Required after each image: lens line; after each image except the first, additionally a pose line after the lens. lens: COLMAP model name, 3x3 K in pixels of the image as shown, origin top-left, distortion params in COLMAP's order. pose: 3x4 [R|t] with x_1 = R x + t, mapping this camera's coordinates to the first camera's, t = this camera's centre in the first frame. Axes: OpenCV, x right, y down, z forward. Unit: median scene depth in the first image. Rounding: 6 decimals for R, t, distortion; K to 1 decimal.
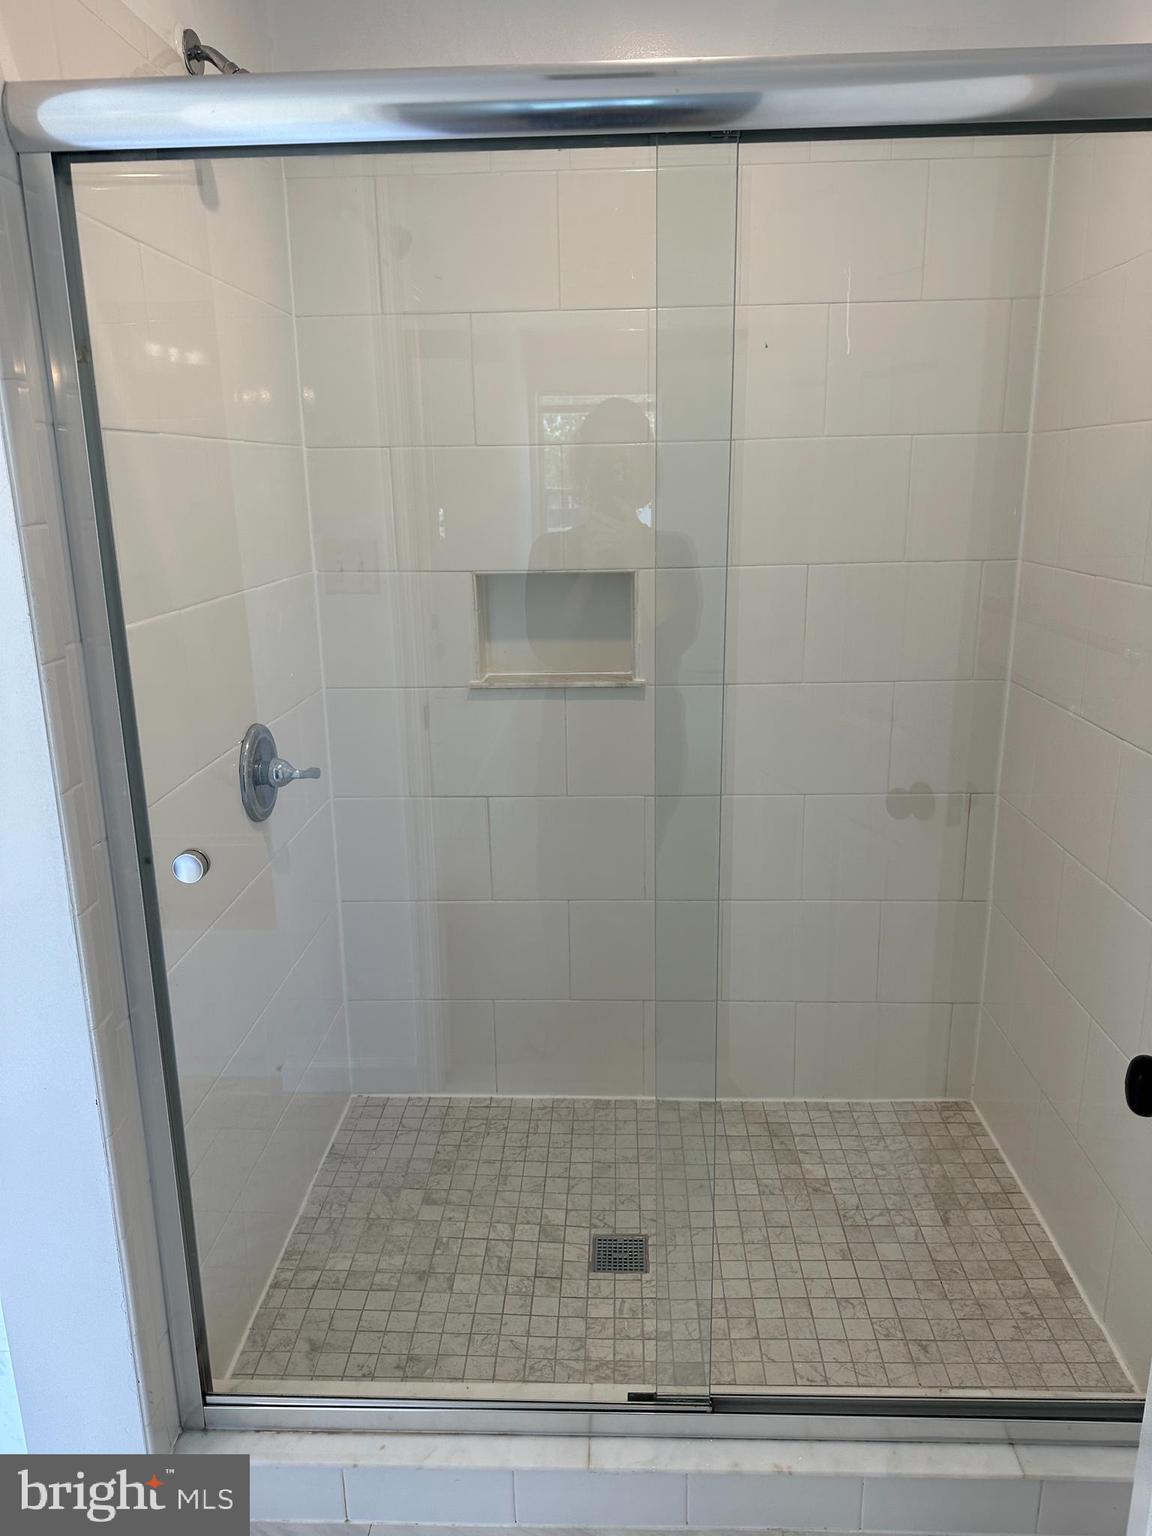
lens RADIAL K [[1083.5, 0, 572.6], [0, 1083.5, 760.4], [0, 0, 1]] dist [0.051673, -0.047777]
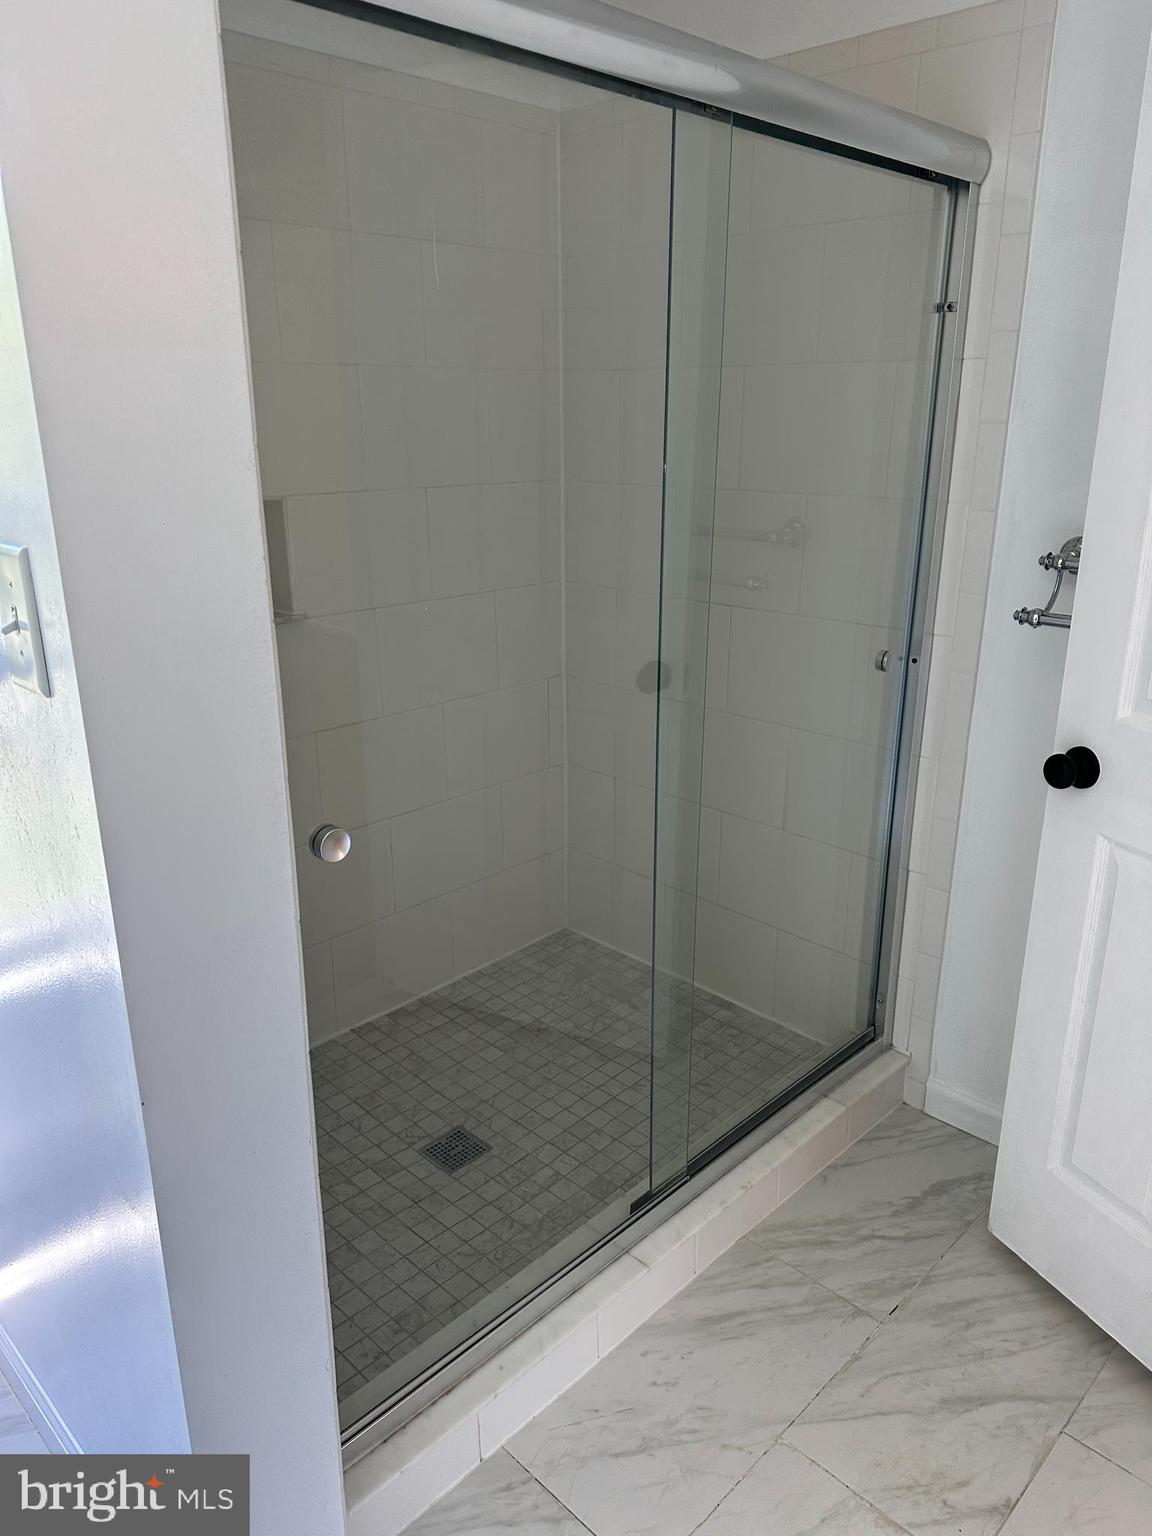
lens RADIAL K [[1083.5, 0, 575.1], [0, 1083.5, 771.7], [0, 0, 1]] dist [0.051673, -0.047777]
pose [[0.686891, -0.228052, 0.690053, -0.546474], [0.178938, 0.973331, 0.143552, -0.036843], [-0.704388, 0.024872, 0.709380, 0.168711]]
